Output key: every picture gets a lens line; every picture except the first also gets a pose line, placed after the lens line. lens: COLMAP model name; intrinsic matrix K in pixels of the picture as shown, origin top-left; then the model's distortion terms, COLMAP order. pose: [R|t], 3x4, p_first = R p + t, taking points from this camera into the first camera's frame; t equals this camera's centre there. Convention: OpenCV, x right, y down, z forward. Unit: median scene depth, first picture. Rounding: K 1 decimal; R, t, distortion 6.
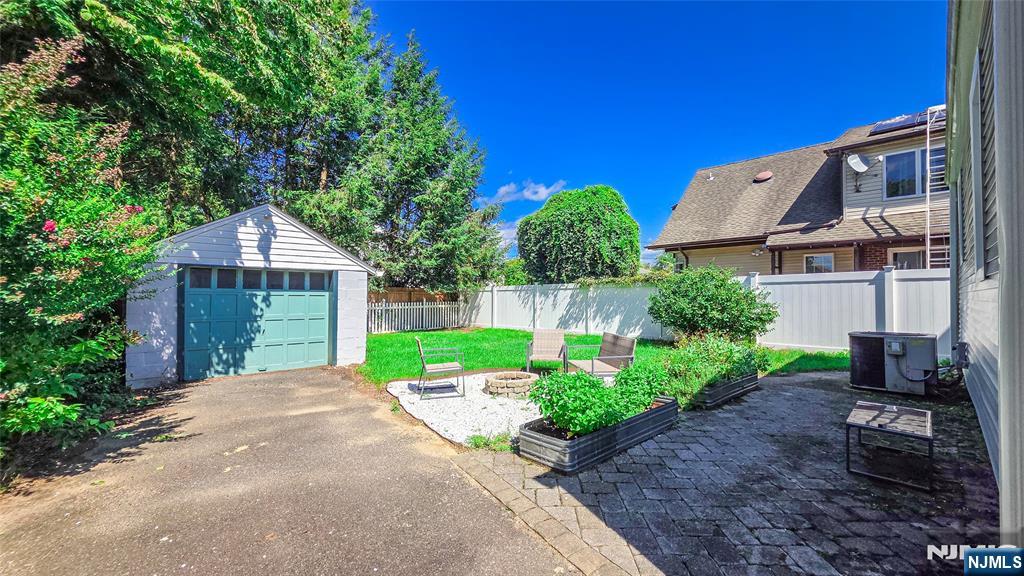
lens RADIAL K [[413.1, 0, 511.0], [0, 413.1, 291.0], [0, 0, 1]] dist [-0.001474, 0.000030]
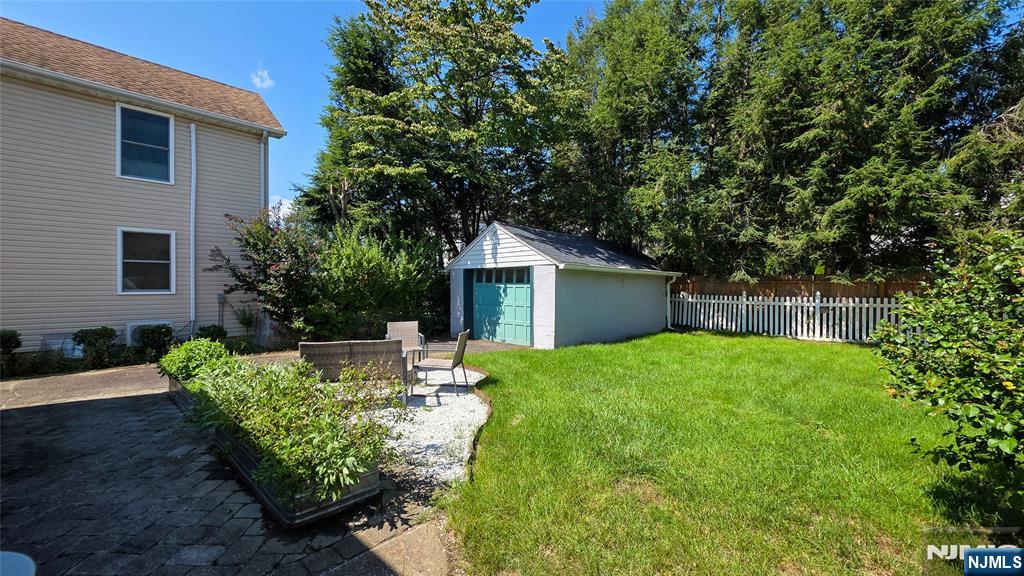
lens RADIAL K [[413.1, 0, 511.1], [0, 413.1, 287.1], [0, 0, 1]] dist [-0.001474, 0.000030]
pose [[0.060787, 0.001776, -0.998149, 0.801249], [0.012554, 0.999918, 0.002543, 0.006294], [0.998072, -0.012685, 0.060759, 0.956418]]
